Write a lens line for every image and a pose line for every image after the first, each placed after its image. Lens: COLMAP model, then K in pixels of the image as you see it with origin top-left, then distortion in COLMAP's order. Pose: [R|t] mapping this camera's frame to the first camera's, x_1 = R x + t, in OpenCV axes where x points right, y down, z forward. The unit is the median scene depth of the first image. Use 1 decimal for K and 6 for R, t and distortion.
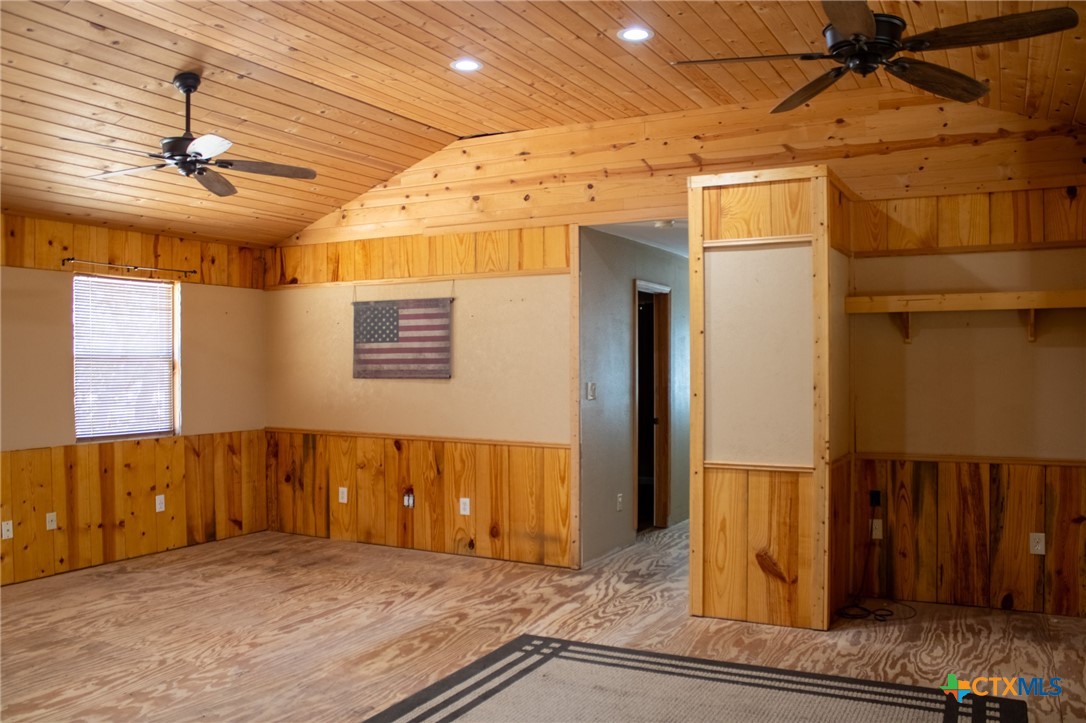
lens RADIAL K [[910.8, 0, 539.8], [0, 910.8, 374.2], [0, 0, 1]] dist [-0.173808, 0.162823]
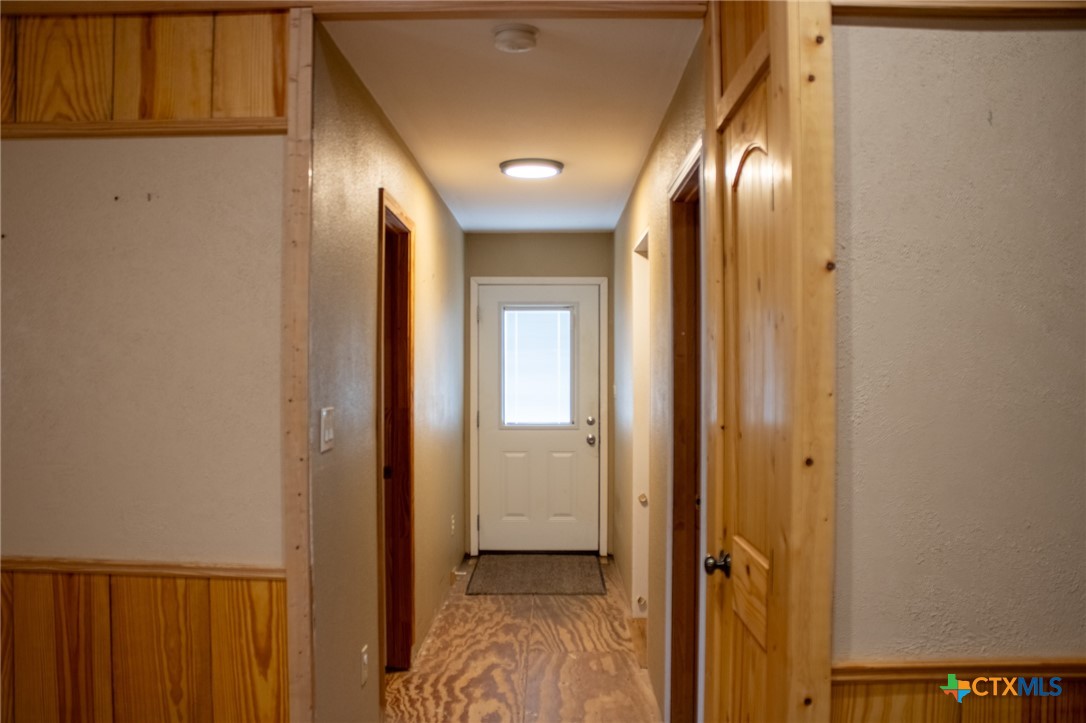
lens RADIAL K [[910.8, 0, 539.8], [0, 910.8, 374.2], [0, 0, 1]] dist [-0.173808, 0.162823]
pose [[0.886240, -0.000213, 0.463225, -0.043302], [0.002184, 0.999991, -0.003718, -0.005163], [-0.463220, 0.004307, 0.886233, 0.564132]]
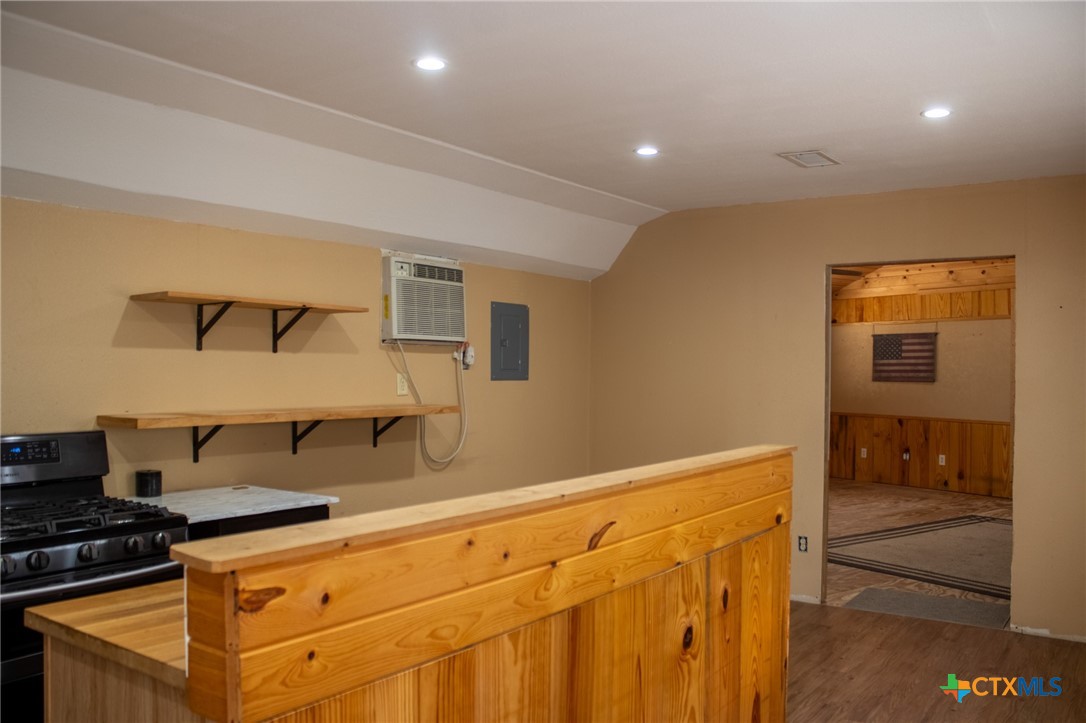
lens RADIAL K [[910.8, 0, 539.8], [0, 910.8, 374.2], [0, 0, 1]] dist [-0.173808, 0.162823]
pose [[0.869629, 0.009177, -0.493620, 0.071064], [-0.014893, 0.999860, -0.007649, 0.013777], [0.493480, 0.014004, 0.869644, -0.744757]]
